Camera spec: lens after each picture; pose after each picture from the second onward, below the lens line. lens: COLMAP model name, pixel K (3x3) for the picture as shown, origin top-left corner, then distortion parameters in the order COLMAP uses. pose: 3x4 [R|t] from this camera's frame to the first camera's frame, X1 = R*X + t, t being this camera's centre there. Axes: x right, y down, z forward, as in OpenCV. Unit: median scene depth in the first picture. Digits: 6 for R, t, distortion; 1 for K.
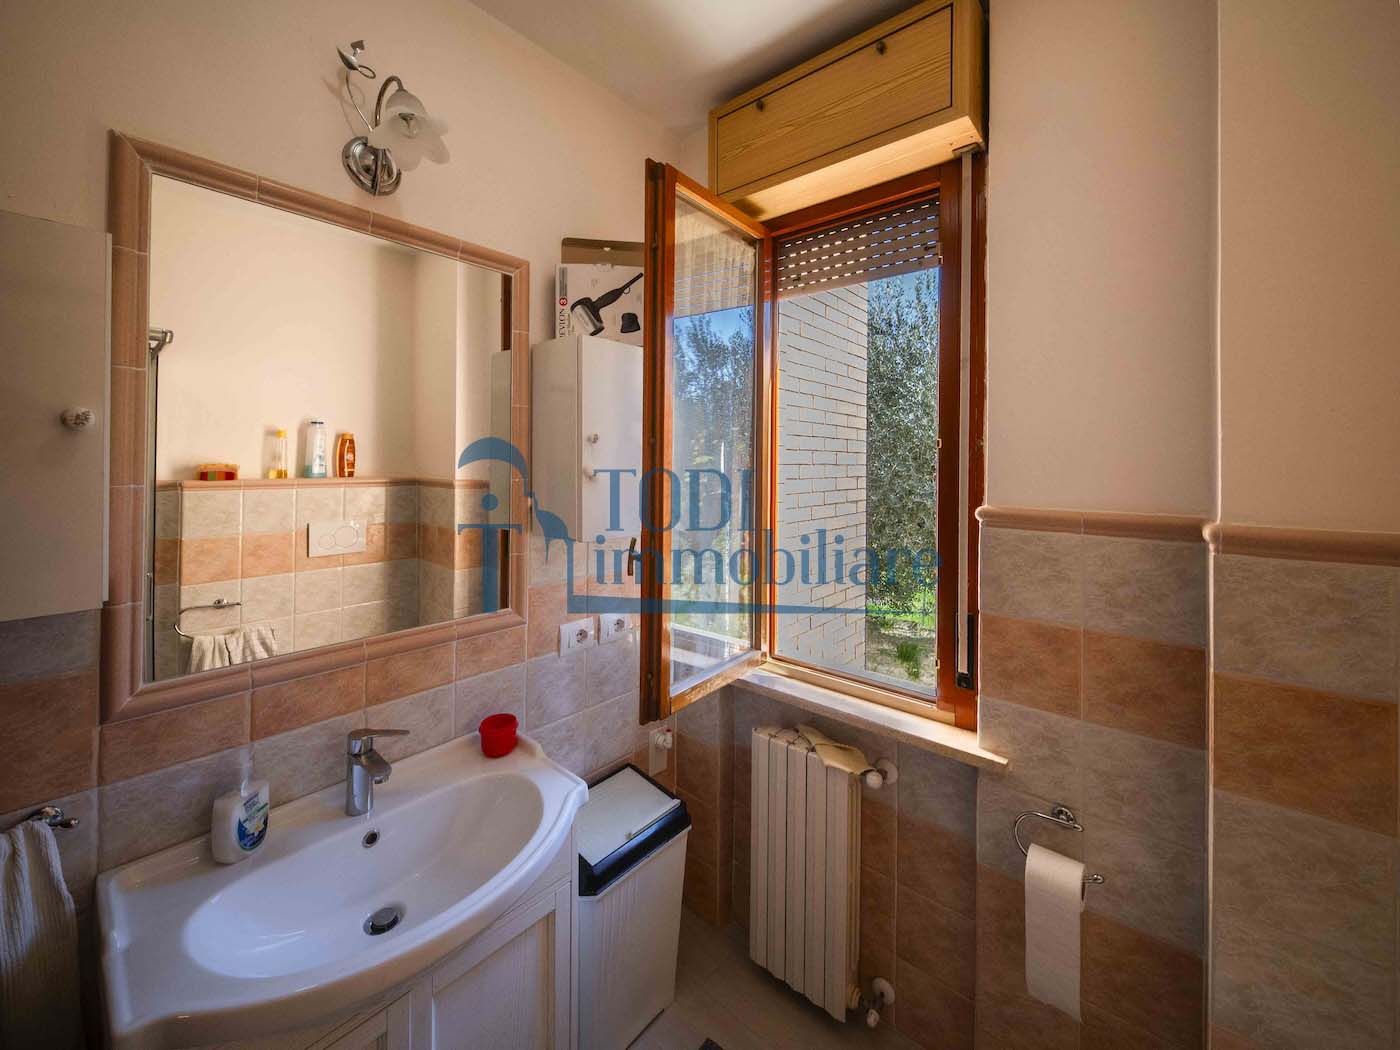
lens RADIAL K [[578.5, 0, 699.3], [0, 578.5, 463.6], [0, 0, 1]] dist [-0.002060, -0.000257]
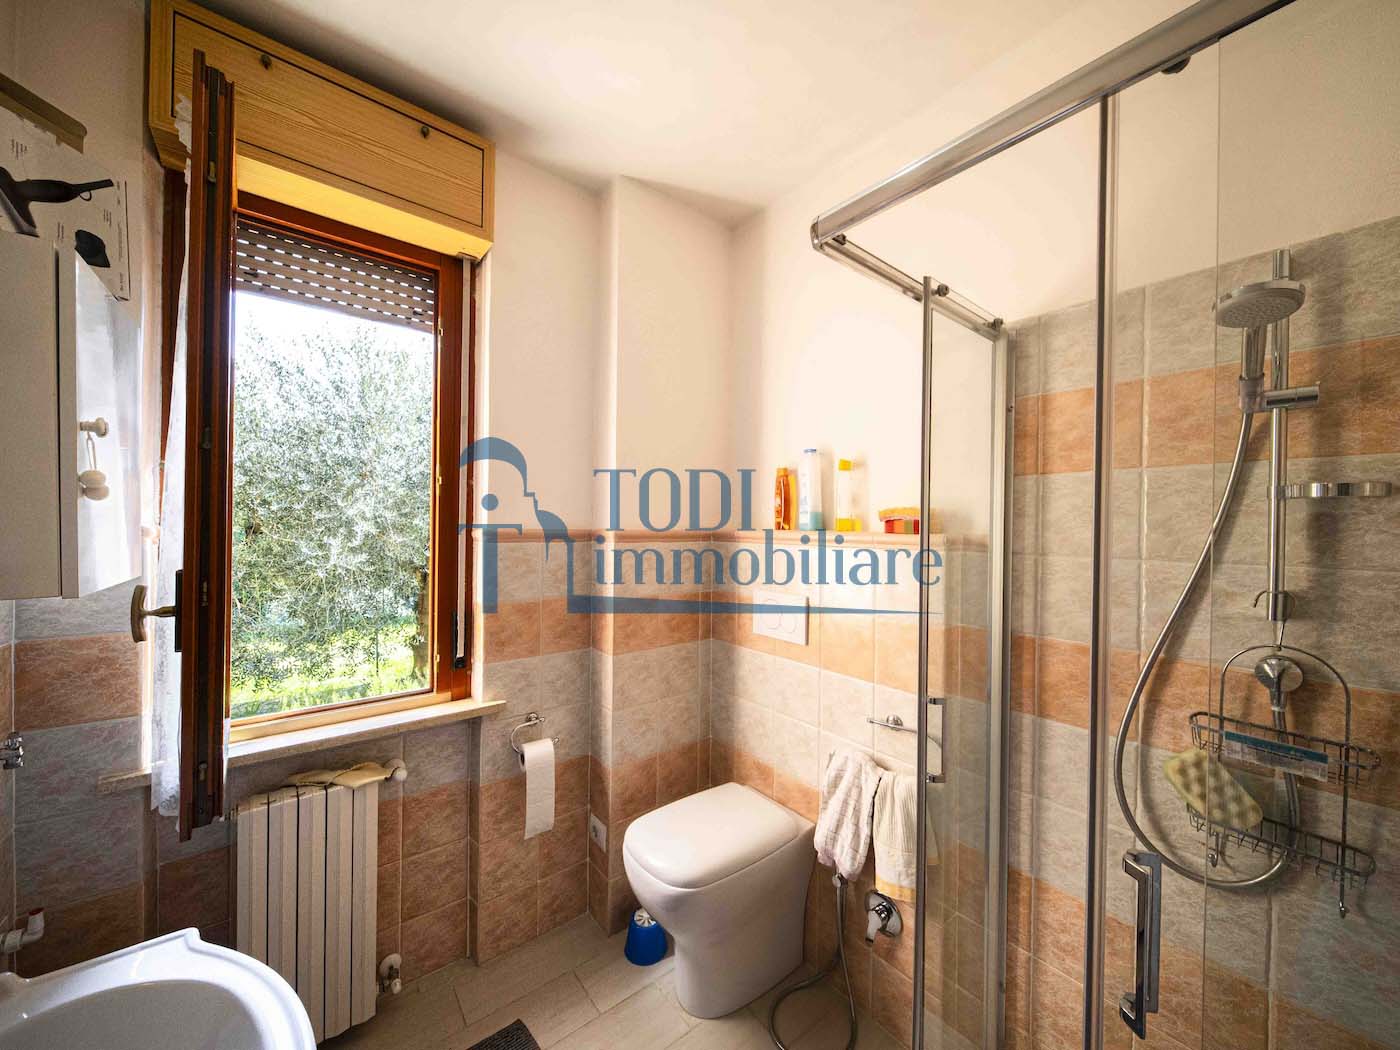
lens RADIAL K [[523.2, 0, 706.4], [0, 523.2, 523.5], [0, 0, 1]] dist [0.000844, 0.000079]
pose [[0.144369, -0.009047, 0.989483, -0.620780], [-0.012893, 0.999856, 0.011023, 0.039253], [-0.989440, -0.014349, 0.144231, 0.273482]]
